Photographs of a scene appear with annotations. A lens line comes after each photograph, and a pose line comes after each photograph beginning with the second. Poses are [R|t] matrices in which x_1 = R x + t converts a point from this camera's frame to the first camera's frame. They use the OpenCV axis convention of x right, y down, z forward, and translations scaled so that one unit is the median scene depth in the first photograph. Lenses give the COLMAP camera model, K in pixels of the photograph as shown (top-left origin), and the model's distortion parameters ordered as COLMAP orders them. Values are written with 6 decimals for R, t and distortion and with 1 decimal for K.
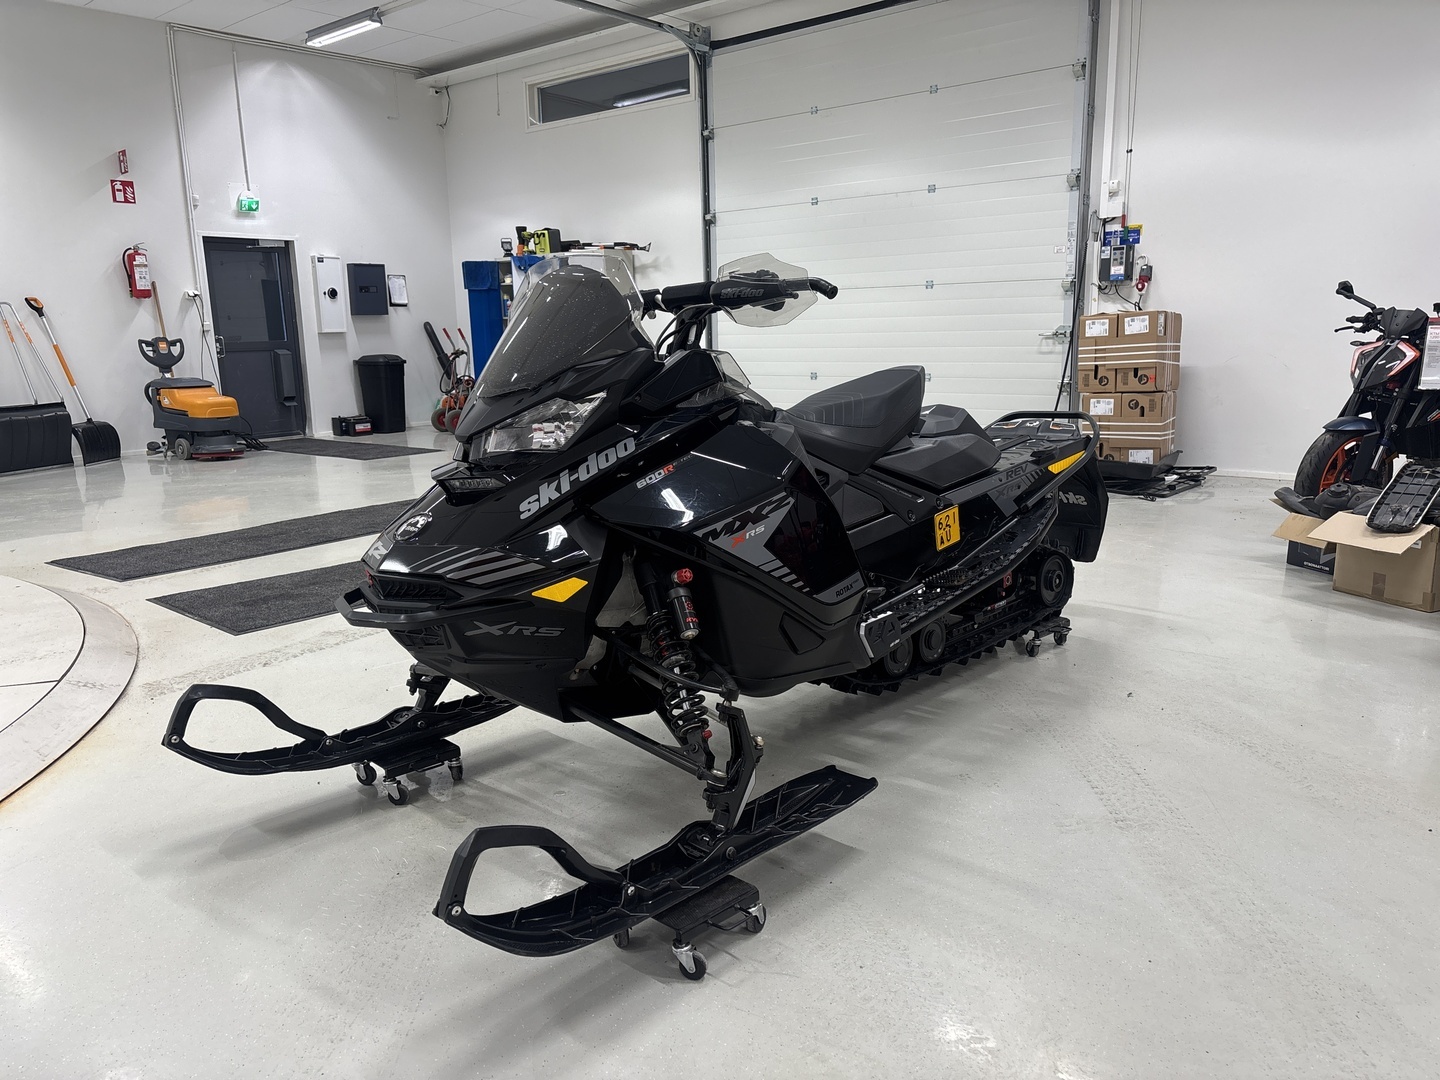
lens RADIAL K [[1087.4, 0, 720.0], [0, 1087.4, 540.0], [0, 0, 1]] dist [0.024233, 0.002094]
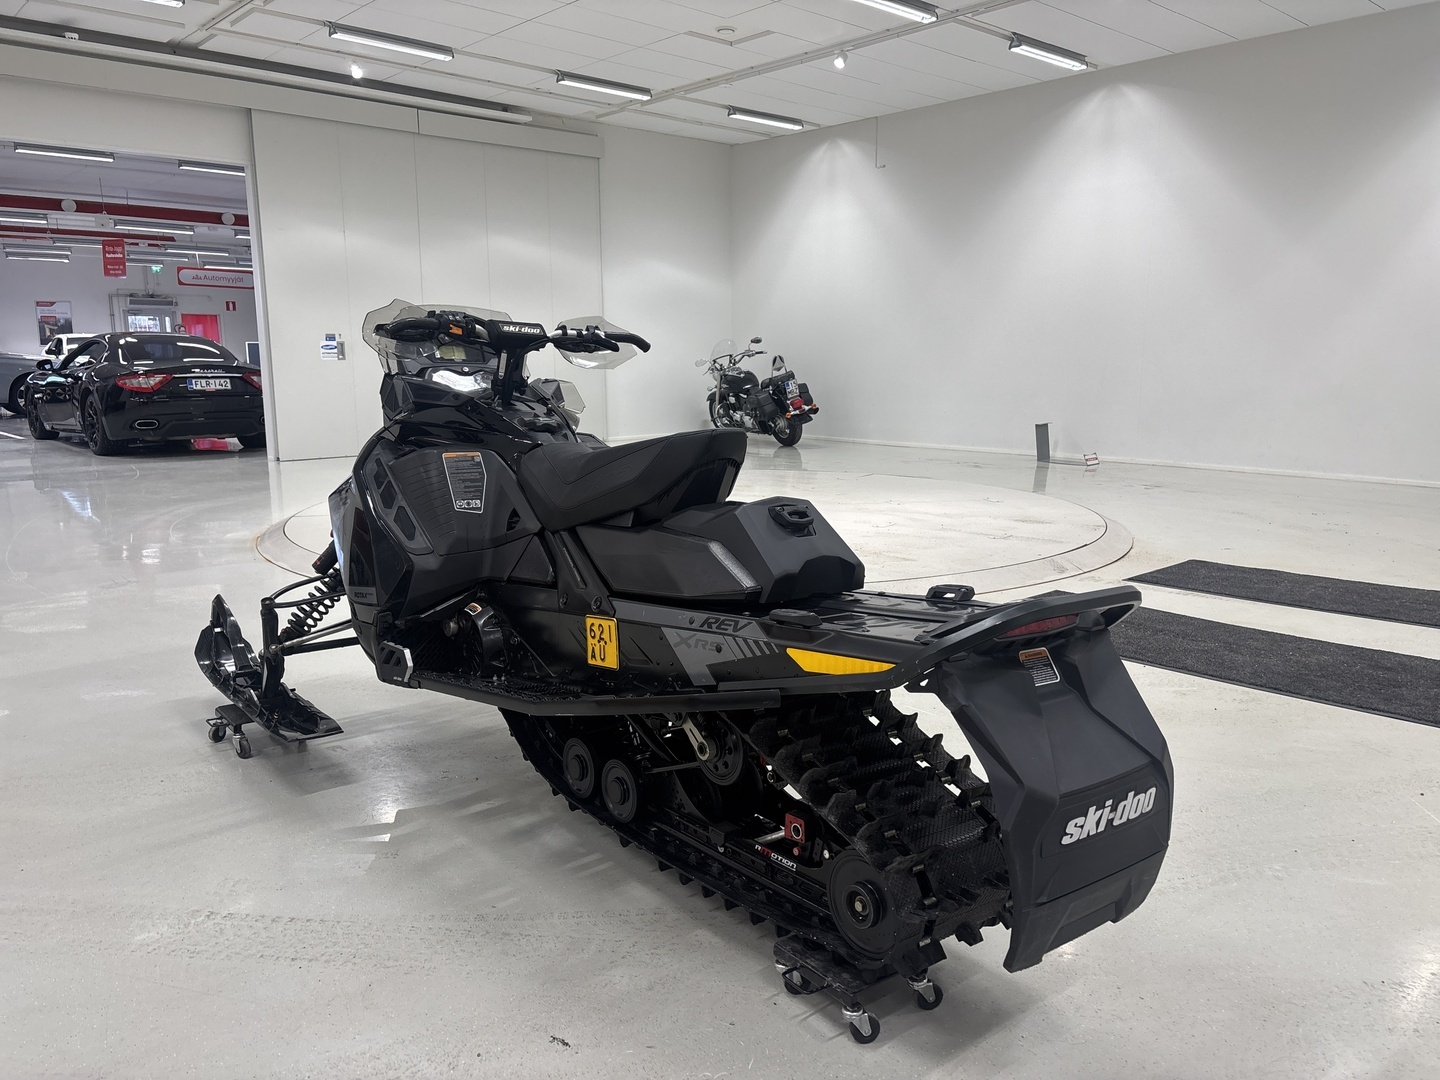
lens RADIAL K [[1087.4, 0, 720.0], [0, 1087.4, 540.0], [0, 0, 1]] dist [0.024233, 0.002094]
pose [[-0.137588, 0.186337, -0.972804, 0.273999], [-0.185302, 0.959962, 0.210085, -0.074968], [0.973002, 0.209167, -0.097551, 0.346443]]
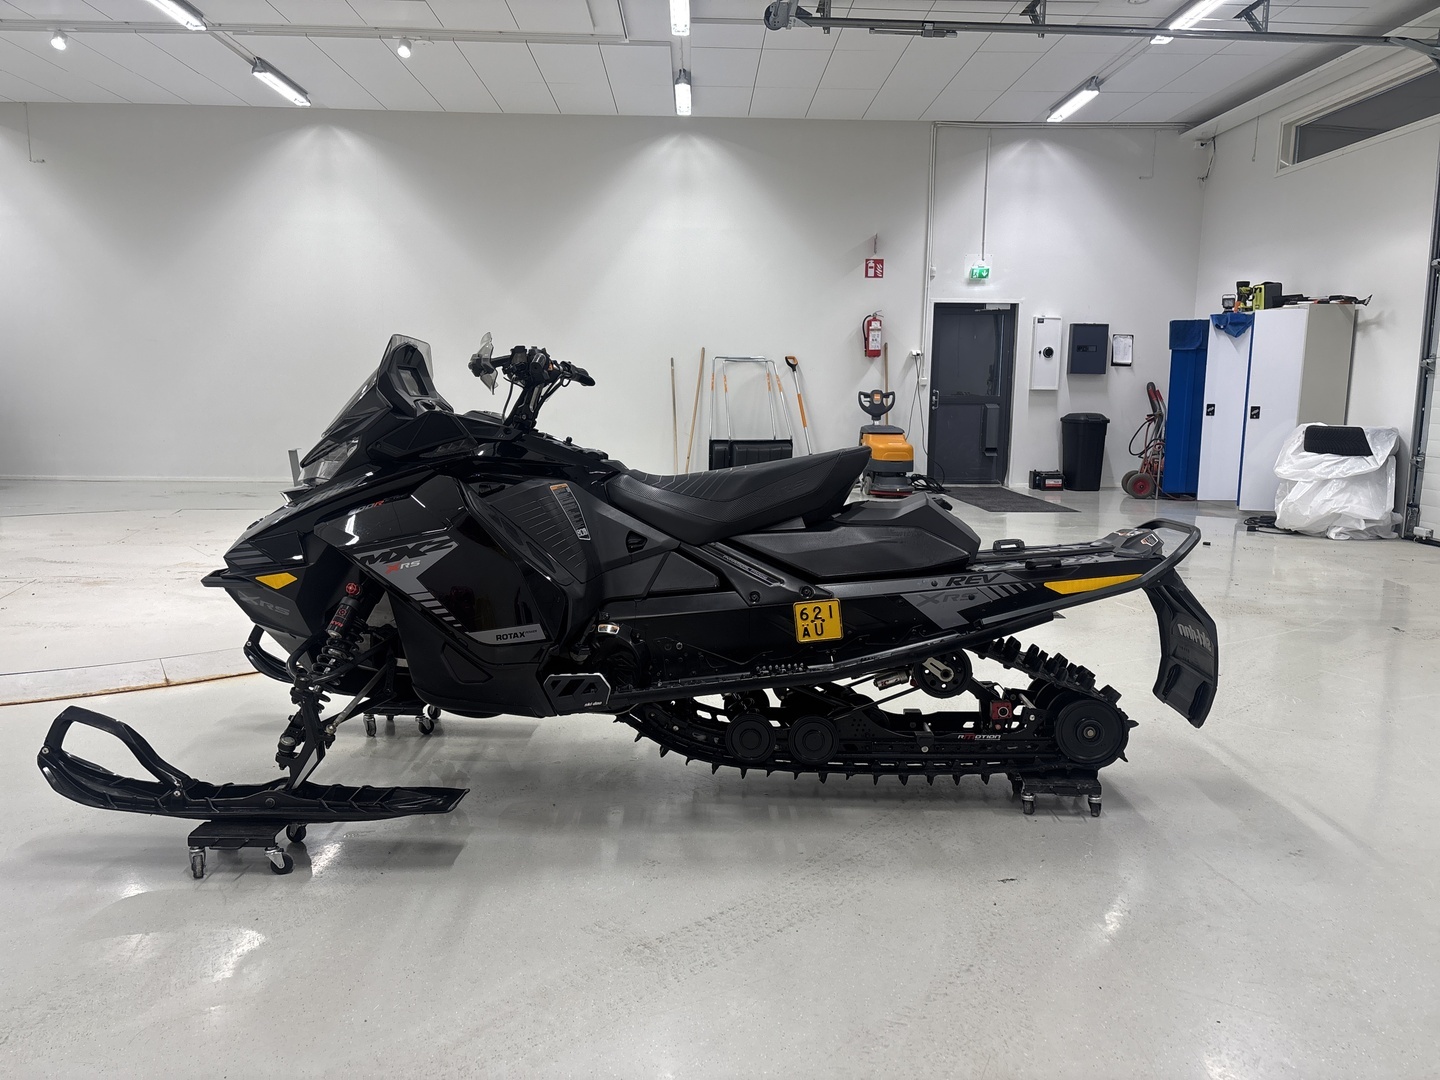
lens RADIAL K [[1092.2, 0, 725.4], [0, 1092.2, 547.7], [0, 0, 1]] dist [0.041355, -0.061034]
pose [[0.676097, 0.137429, -0.723883, 0.248279], [-0.168335, 0.985278, 0.029833, -0.026256], [0.717326, 0.101684, 0.689277, 0.093016]]
